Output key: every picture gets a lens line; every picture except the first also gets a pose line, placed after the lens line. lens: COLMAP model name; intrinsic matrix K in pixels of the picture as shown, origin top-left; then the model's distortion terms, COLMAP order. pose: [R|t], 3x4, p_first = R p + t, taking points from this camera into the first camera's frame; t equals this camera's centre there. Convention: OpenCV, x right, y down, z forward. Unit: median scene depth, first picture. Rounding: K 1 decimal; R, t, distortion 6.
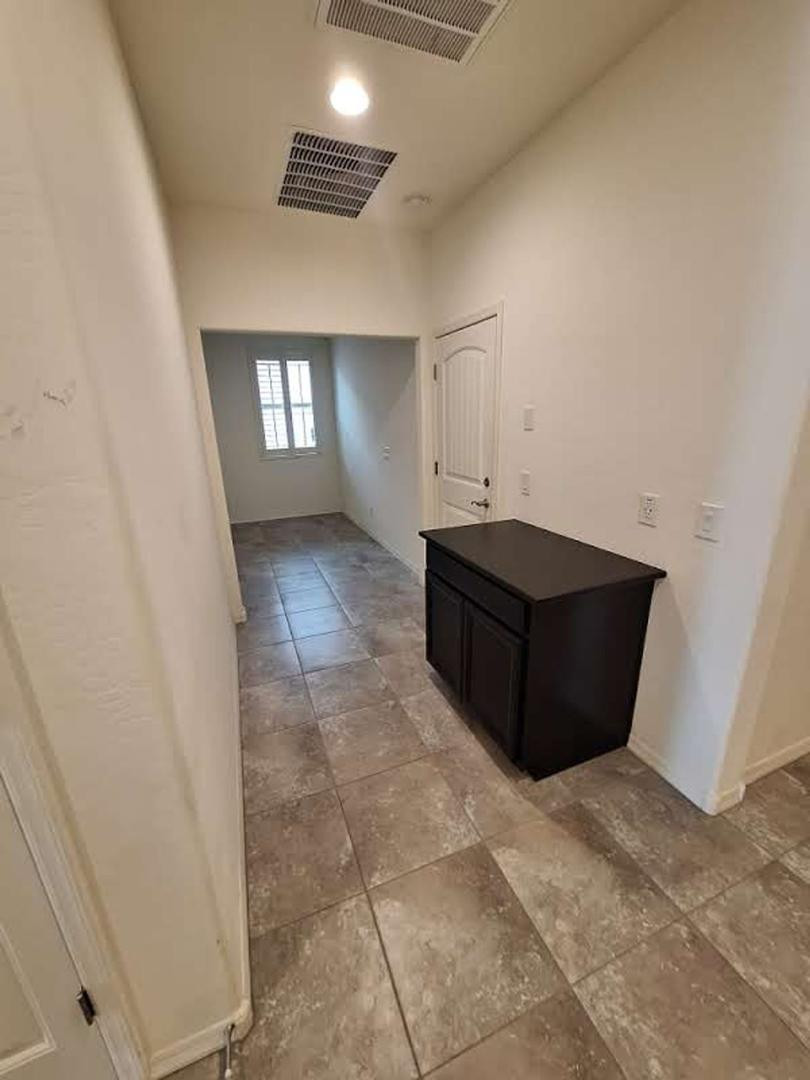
lens RADIAL K [[430.1, 0, 415.0], [0, 430.1, 543.6], [0, 0, 1]] dist [-0.000032, 0.000316]
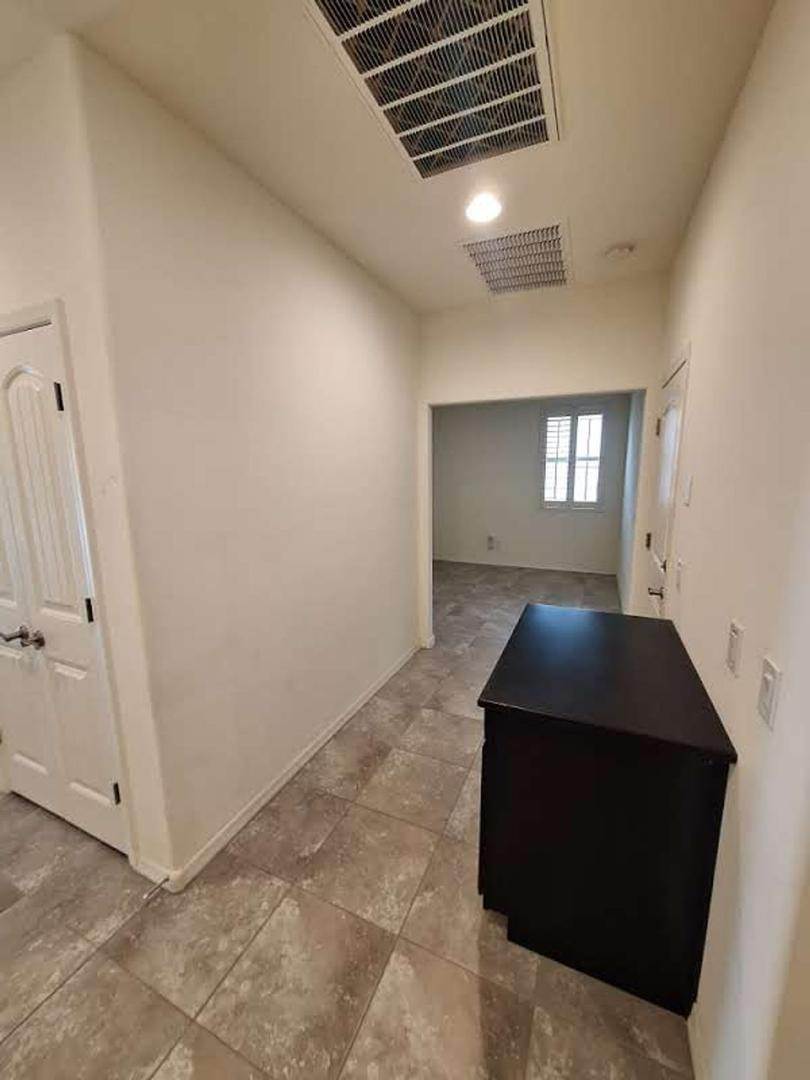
lens RADIAL K [[430.1, 0, 403.9], [0, 430.1, 554.3], [0, 0, 1]] dist [-0.000032, 0.000316]
pose [[0.682367, 0.160982, -0.713064, 0.660524], [-0.217135, 0.976061, 0.012568, -0.123051], [0.698017, 0.146255, 0.700986, 0.222381]]
